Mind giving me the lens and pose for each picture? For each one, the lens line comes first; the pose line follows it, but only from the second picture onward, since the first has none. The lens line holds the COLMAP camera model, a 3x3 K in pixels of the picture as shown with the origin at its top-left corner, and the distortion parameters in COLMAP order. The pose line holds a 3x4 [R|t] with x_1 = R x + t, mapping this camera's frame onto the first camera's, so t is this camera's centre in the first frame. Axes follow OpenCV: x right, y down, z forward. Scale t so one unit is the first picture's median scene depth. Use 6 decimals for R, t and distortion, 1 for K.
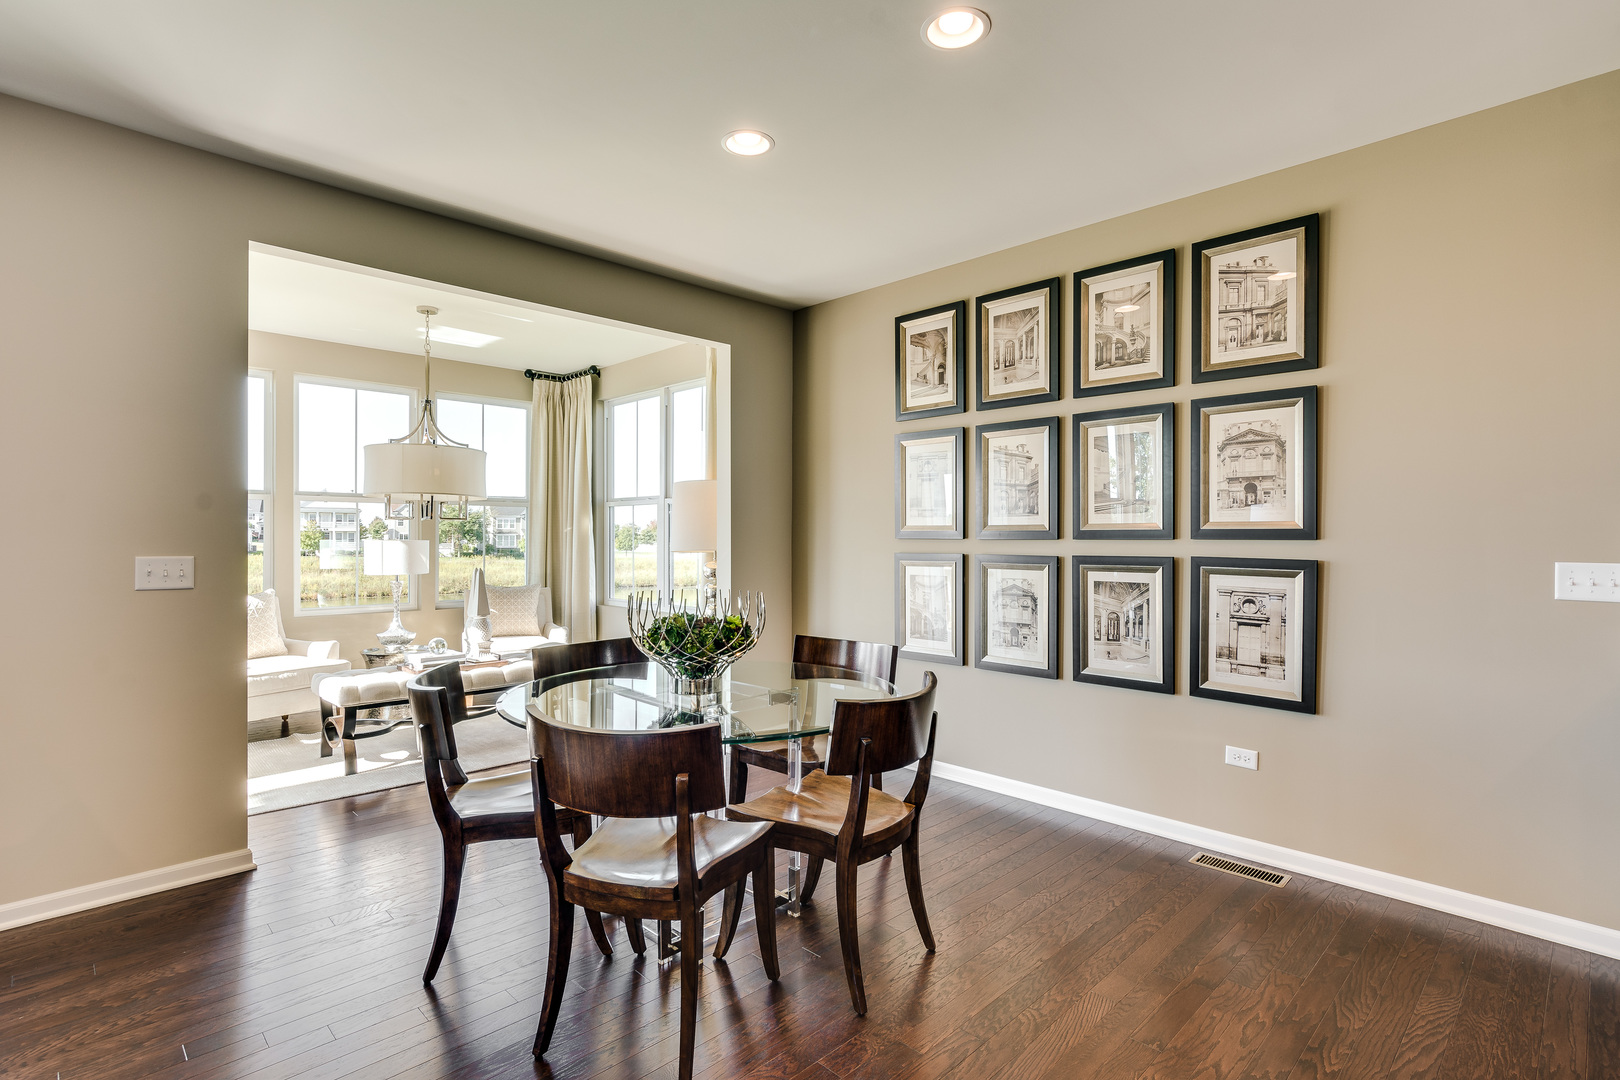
lens RADIAL K [[801.0, 0, 807.7], [0, 801.0, 538.1], [0, 0, 1]] dist [-0.005559, 0.000150]
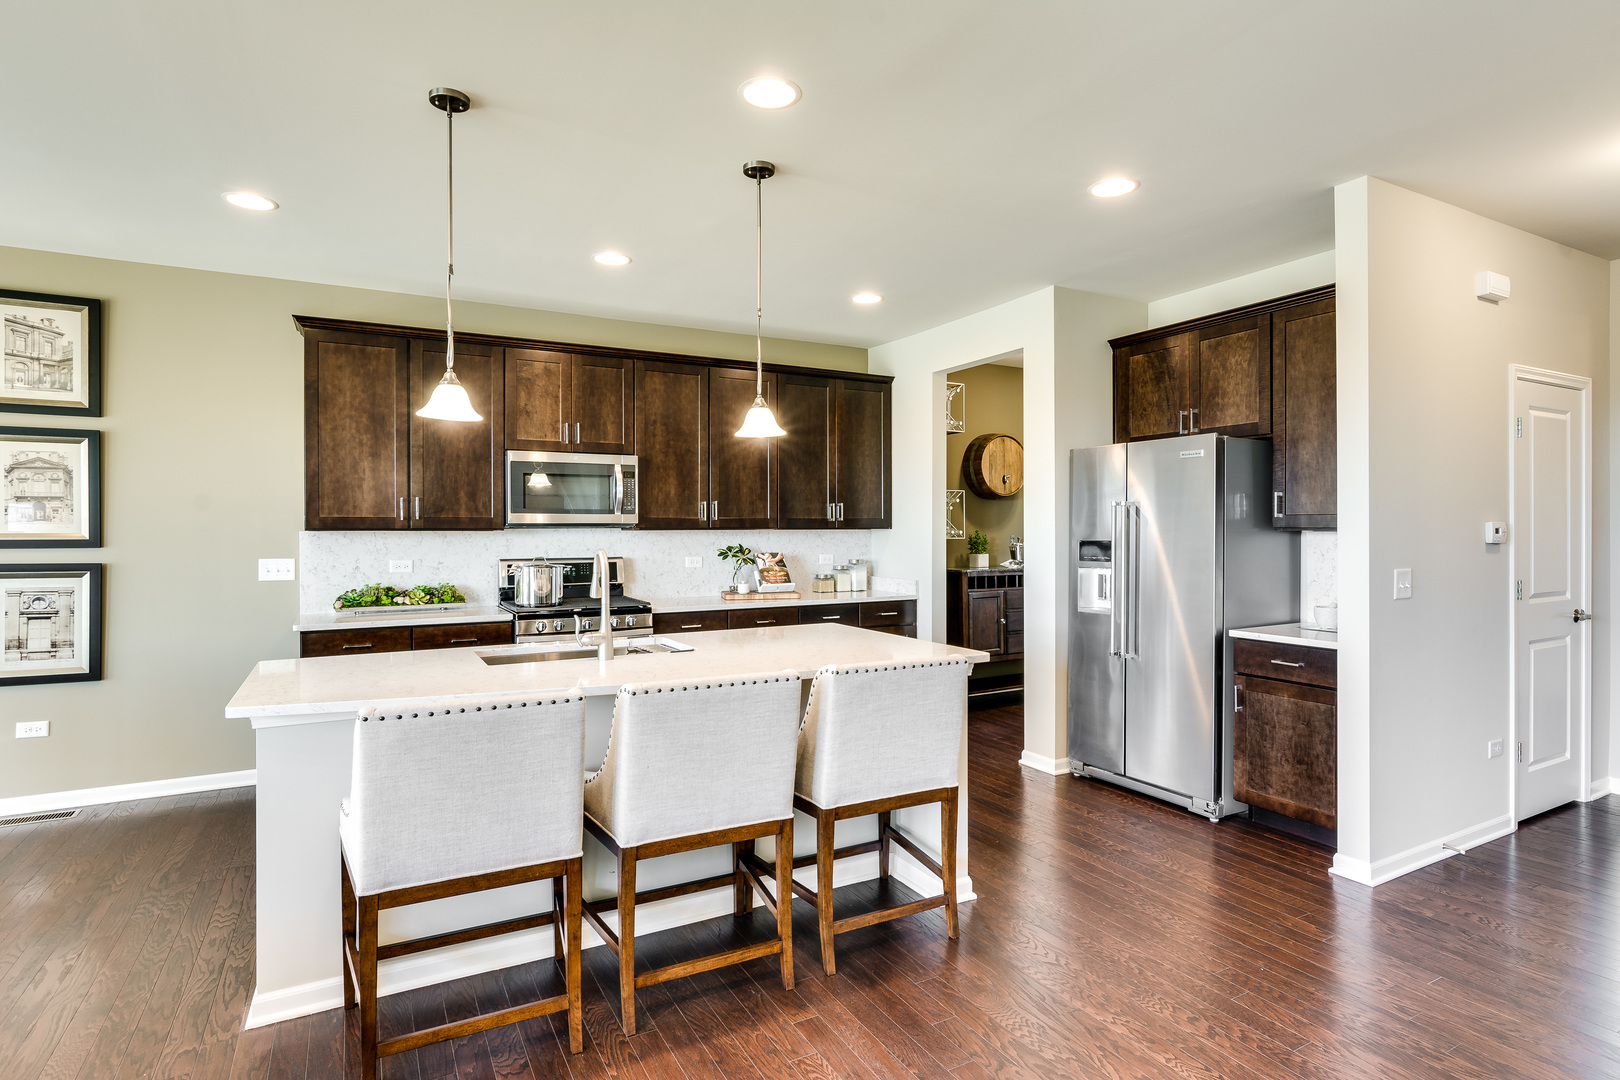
lens RADIAL K [[801.0, 0, 804.3], [0, 801.0, 536.3], [0, 0, 1]] dist [-0.005559, 0.000150]
pose [[0.266038, -0.006852, 0.963938, -0.309971], [0.005717, 0.999968, 0.005531, -0.016531], [-0.963946, 0.004040, 0.266068, -0.450790]]
